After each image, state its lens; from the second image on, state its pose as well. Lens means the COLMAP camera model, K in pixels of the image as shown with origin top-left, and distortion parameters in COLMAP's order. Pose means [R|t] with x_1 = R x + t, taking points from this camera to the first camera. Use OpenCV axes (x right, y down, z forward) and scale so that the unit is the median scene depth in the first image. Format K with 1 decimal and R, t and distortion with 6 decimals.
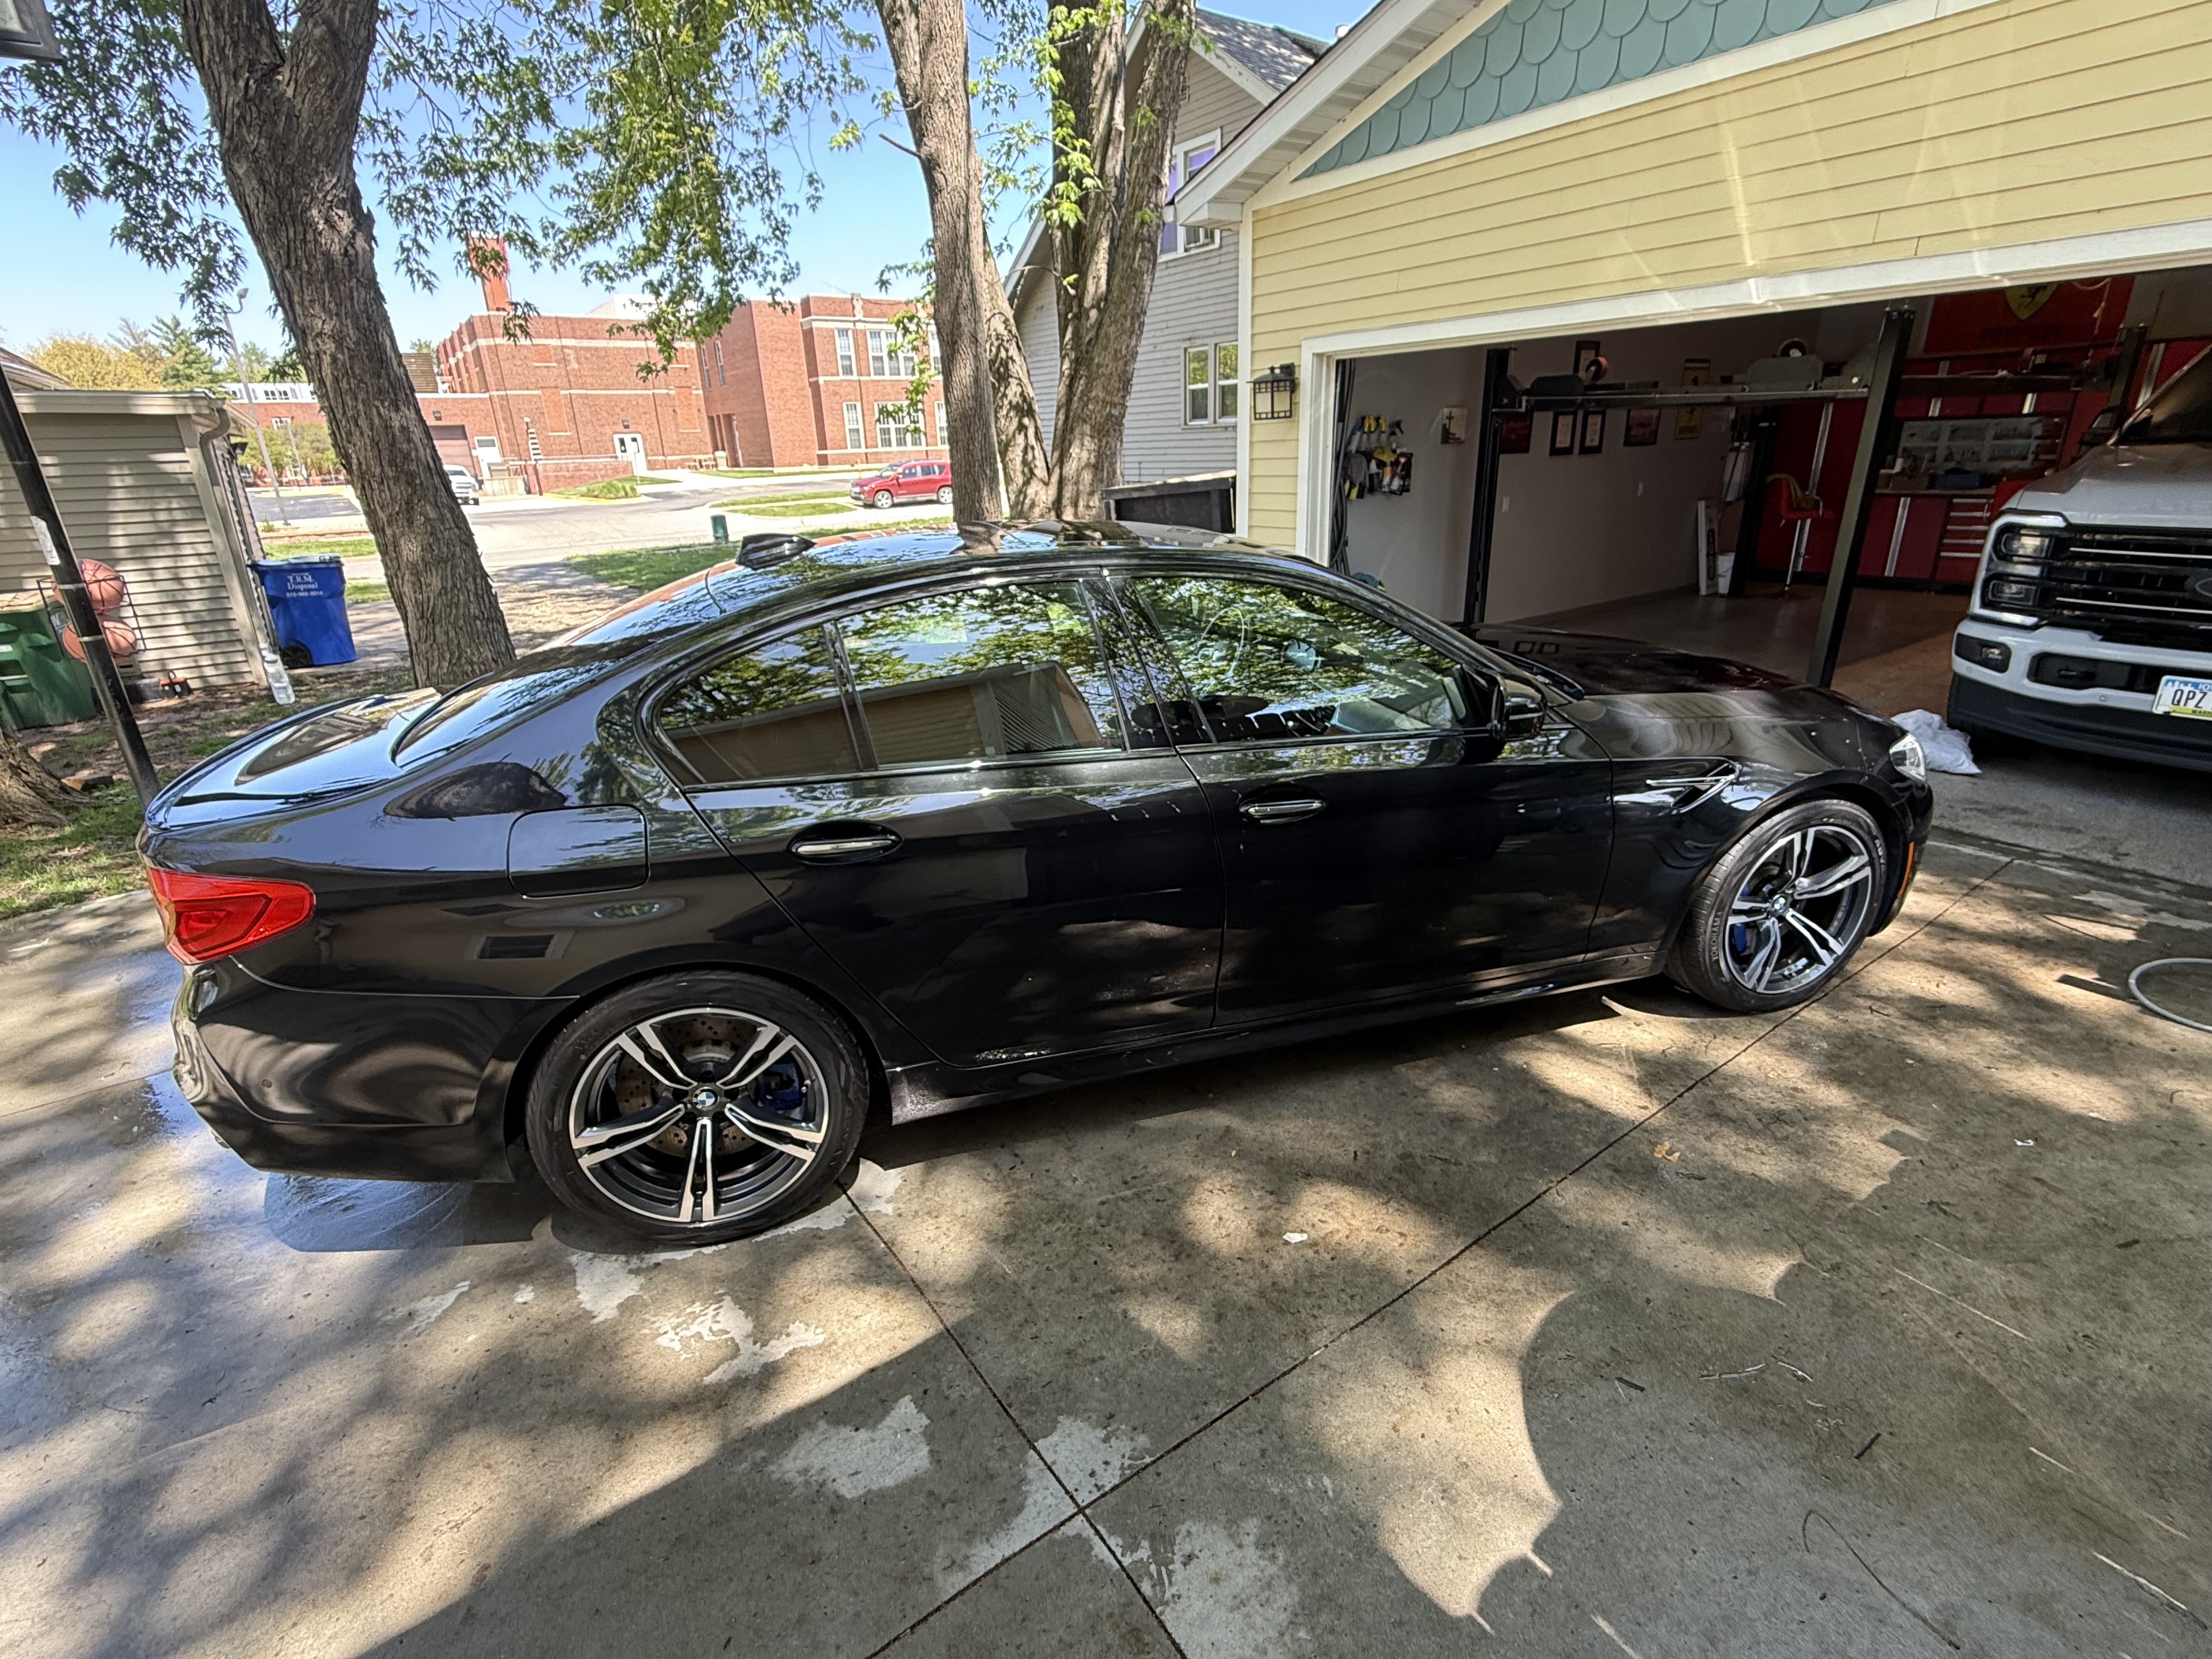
lens RADIAL K [[1022.2, 0, 1113.6], [0, 1022.2, 841.6], [0, 0, 1]] dist [-0.002777, 0.000713]
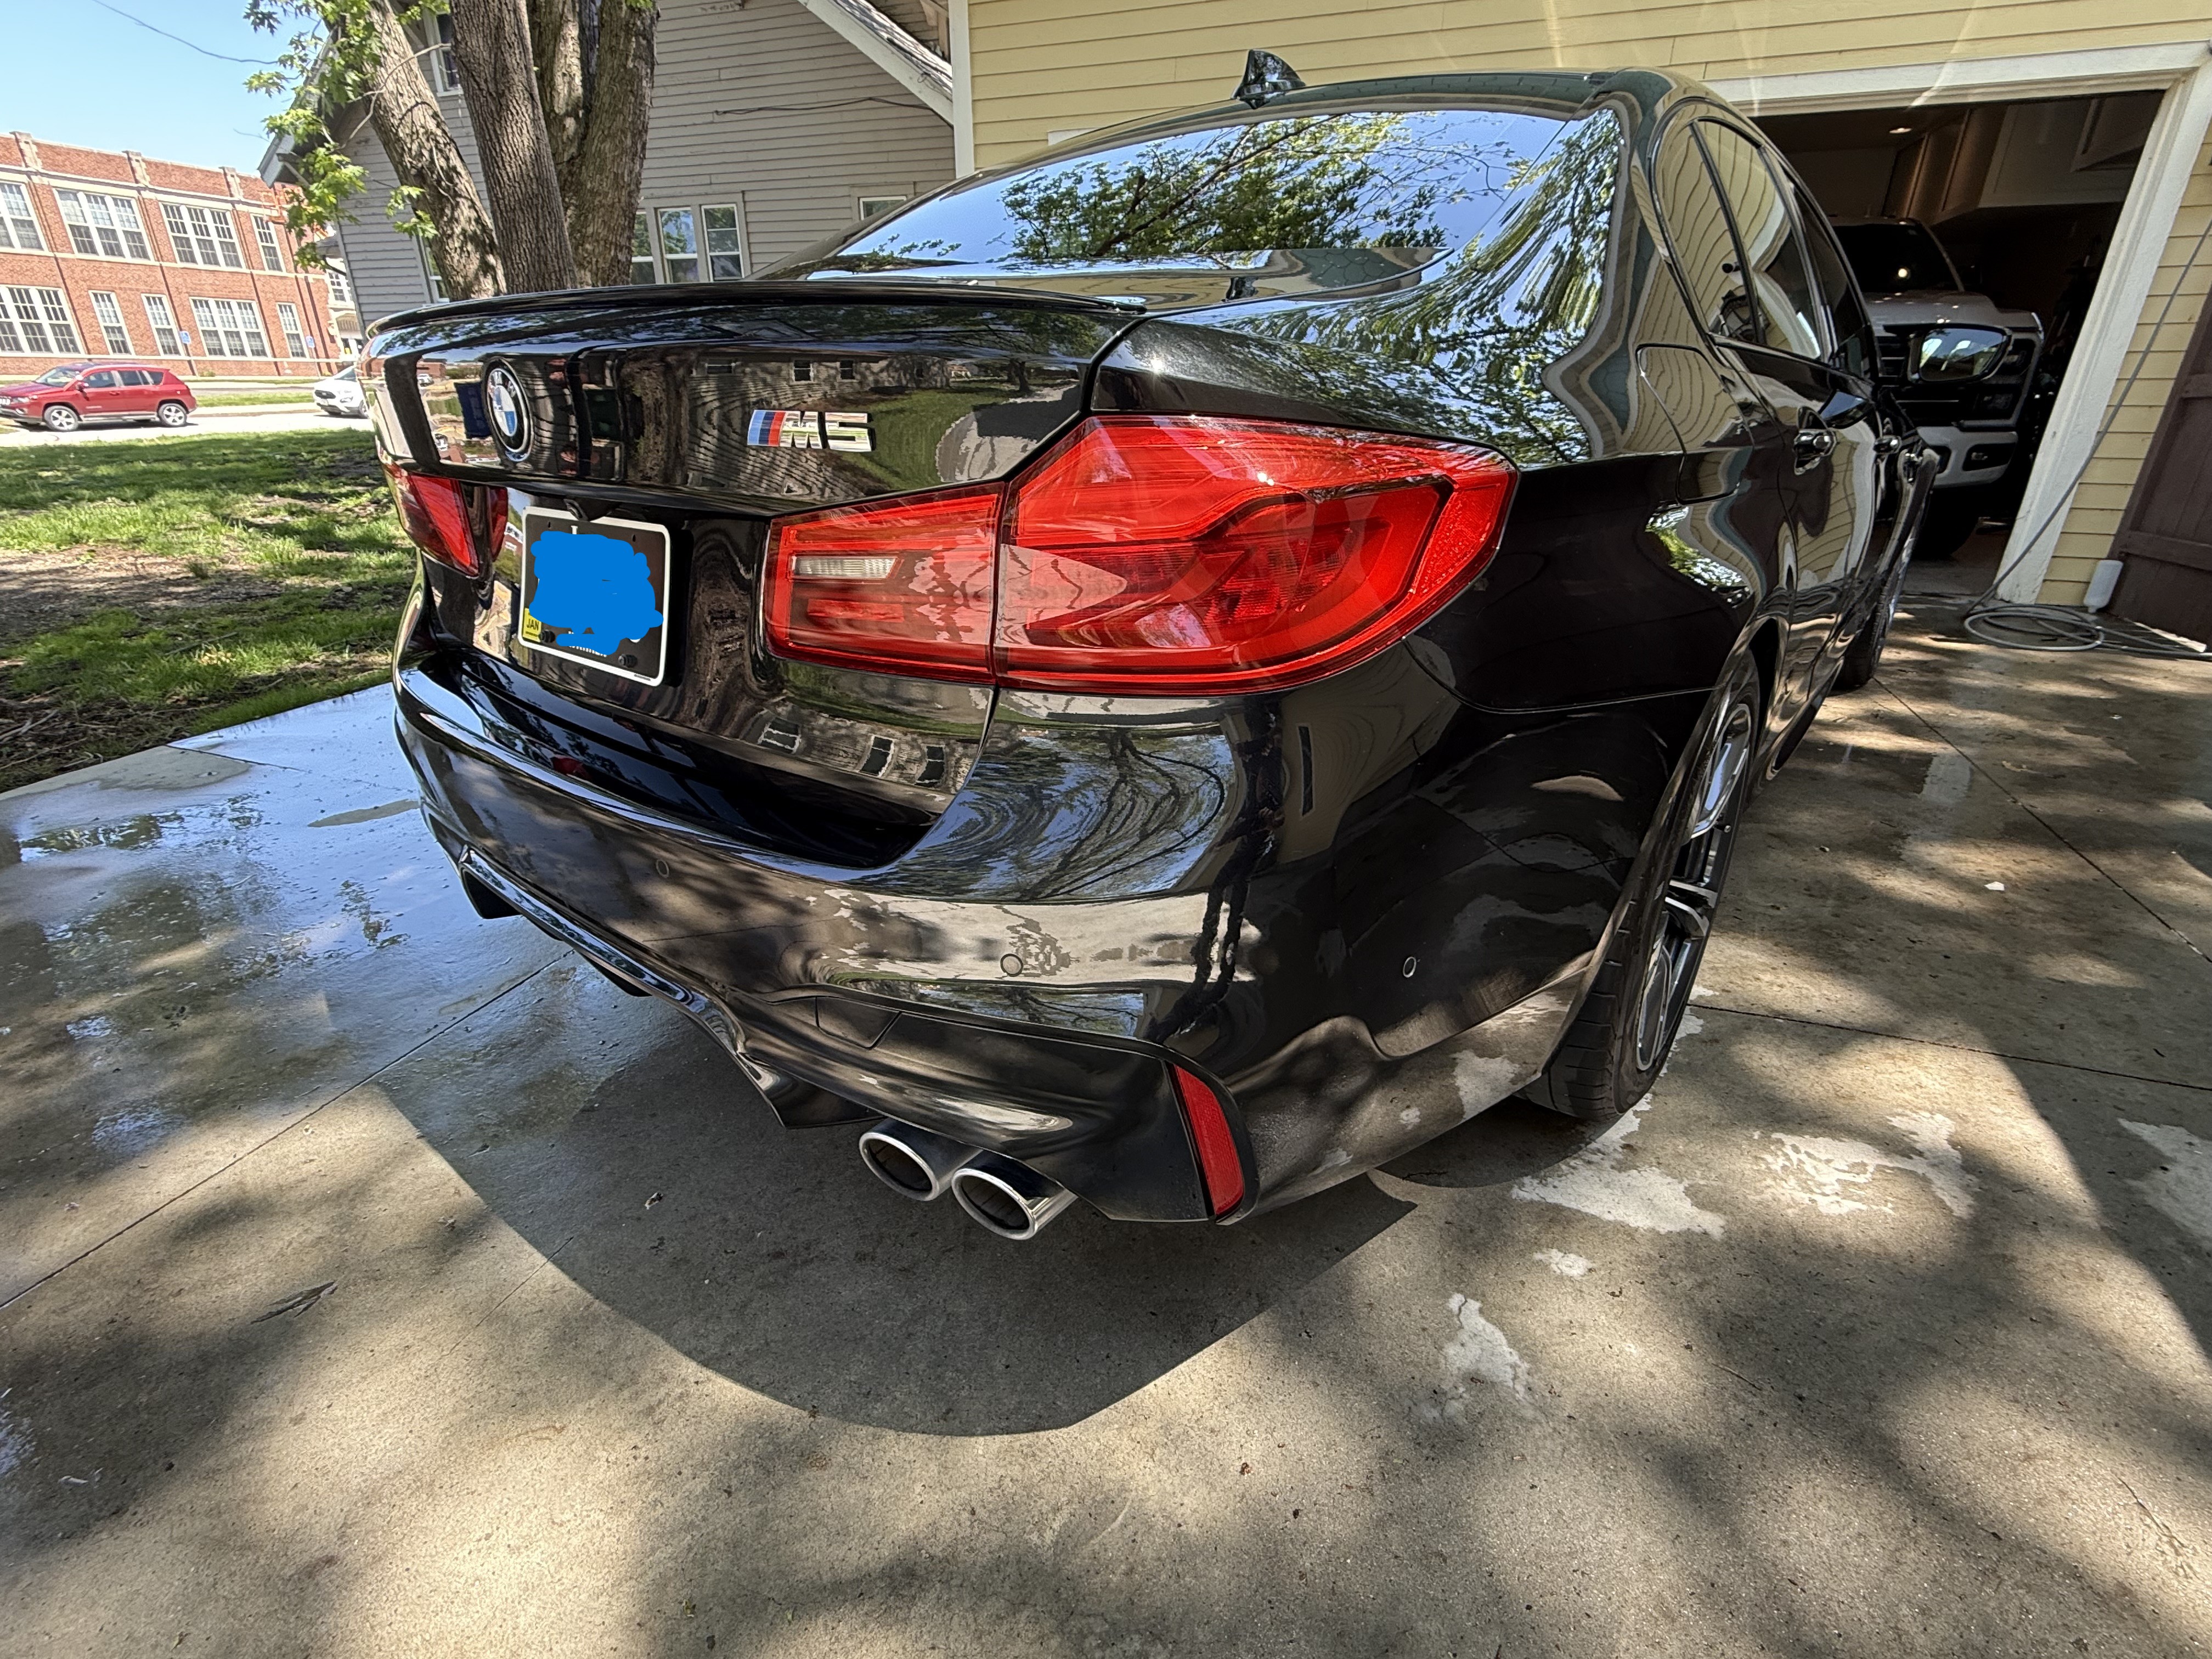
lens RADIAL K [[1022.2, 0, 1112.9], [0, 1022.2, 833.5], [0, 0, 1]] dist [-0.002777, 0.000713]
pose [[0.826802, -0.196944, 0.526889, -0.203888], [0.175711, 0.980257, 0.090679, 0.022345], [-0.534345, 0.017607, 0.845083, 0.126918]]
